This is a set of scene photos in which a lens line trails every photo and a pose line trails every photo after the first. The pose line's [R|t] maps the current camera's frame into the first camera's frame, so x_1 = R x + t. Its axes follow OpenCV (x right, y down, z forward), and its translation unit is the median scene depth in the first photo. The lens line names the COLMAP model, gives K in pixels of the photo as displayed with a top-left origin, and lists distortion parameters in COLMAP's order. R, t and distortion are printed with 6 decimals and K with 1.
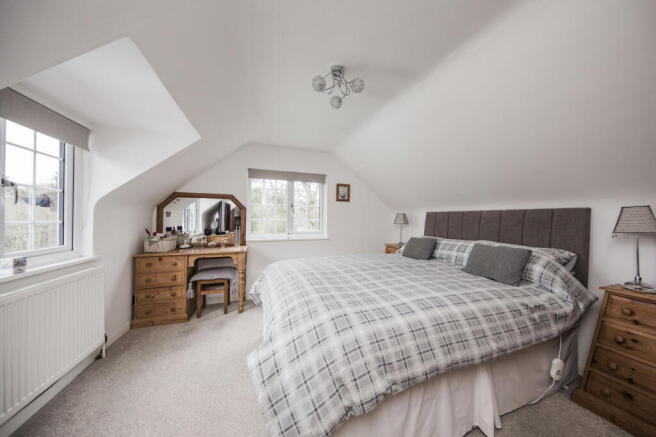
lens RADIAL K [[214.7, 0, 329.4], [0, 214.7, 218.2], [0, 0, 1]] dist [-0.000852, -0.000108]
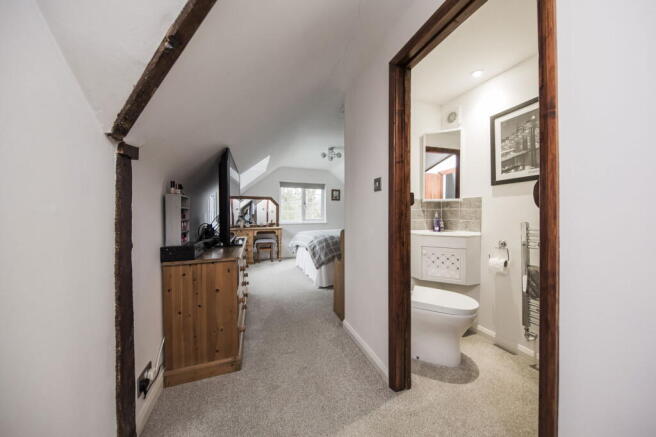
lens RADIAL K [[214.7, 0, 328.4], [0, 214.7, 216.6], [0, 0, 1]] dist [-0.000852, -0.000108]
pose [[0.999895, -0.011335, 0.008994, -0.010191], [0.011277, 0.999915, 0.006545, 0.040710], [-0.009068, -0.006442, 0.999938, -0.722404]]
